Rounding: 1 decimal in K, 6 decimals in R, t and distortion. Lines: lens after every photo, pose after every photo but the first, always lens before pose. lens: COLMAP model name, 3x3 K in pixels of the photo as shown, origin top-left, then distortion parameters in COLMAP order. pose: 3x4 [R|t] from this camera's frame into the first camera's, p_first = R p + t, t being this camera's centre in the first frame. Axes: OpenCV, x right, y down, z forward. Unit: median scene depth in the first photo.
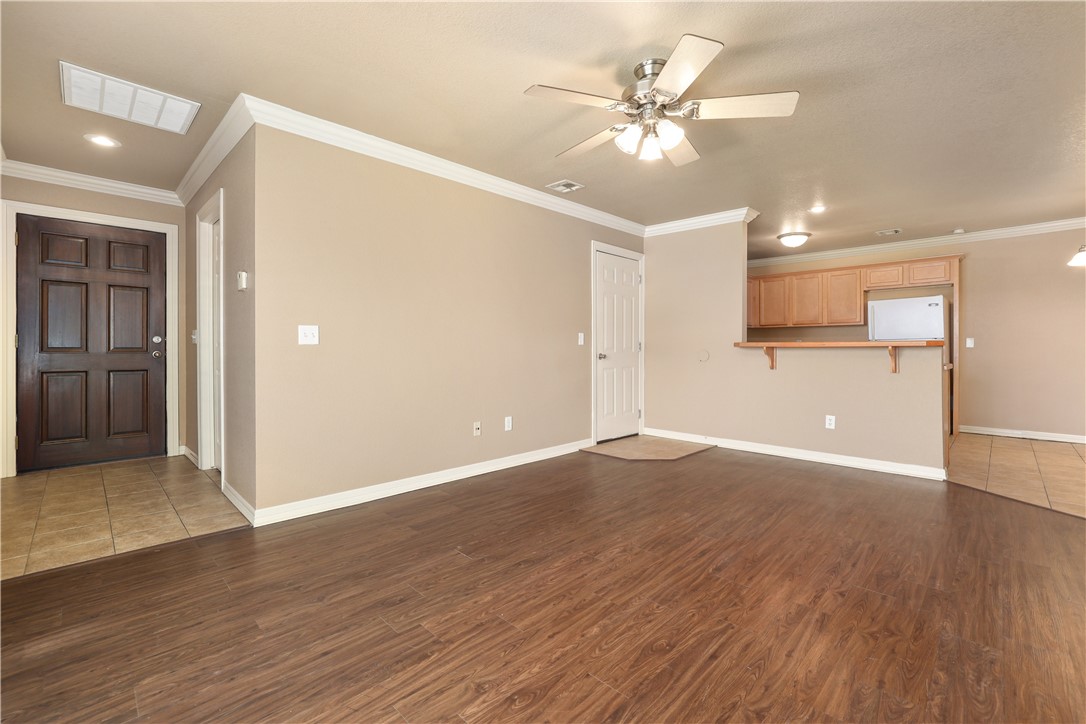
lens RADIAL K [[470.8, 0, 535.8], [0, 470.8, 351.0], [0, 0, 1]] dist [-0.049658, 0.020879]
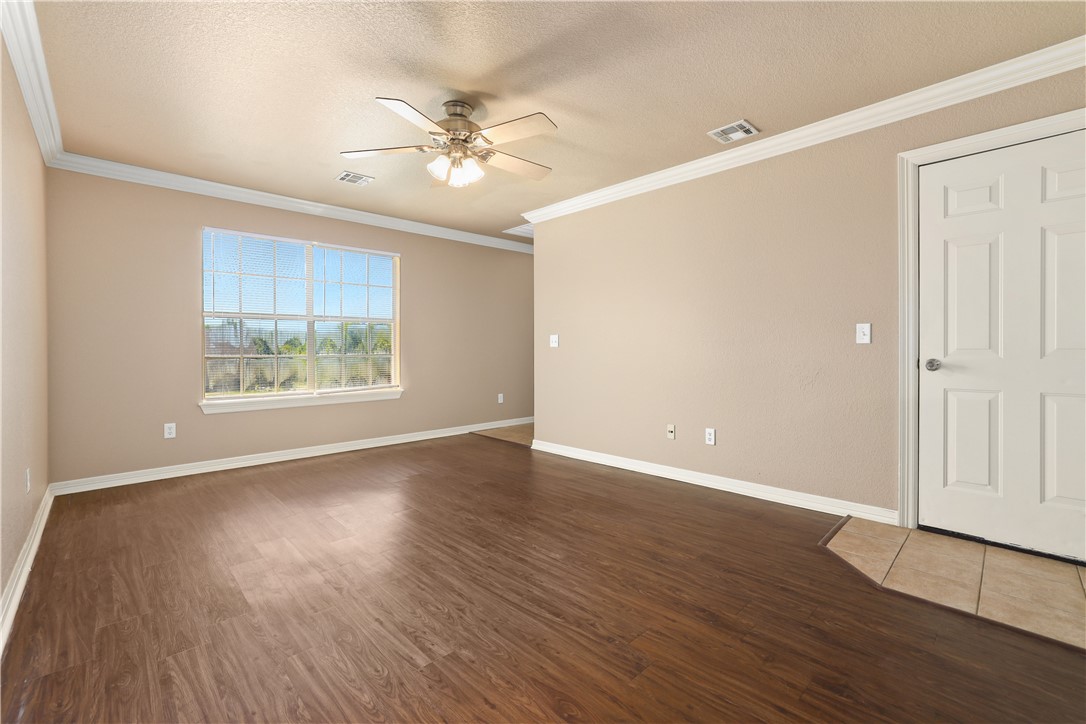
lens RADIAL K [[470.8, 0, 535.8], [0, 470.8, 351.0], [0, 0, 1]] dist [-0.049658, 0.020879]
pose [[-0.028144, 0.006122, -0.999585, 1.142771], [-0.002260, 0.999978, 0.006188, -0.010491], [0.999601, 0.002434, -0.028129, 0.993220]]
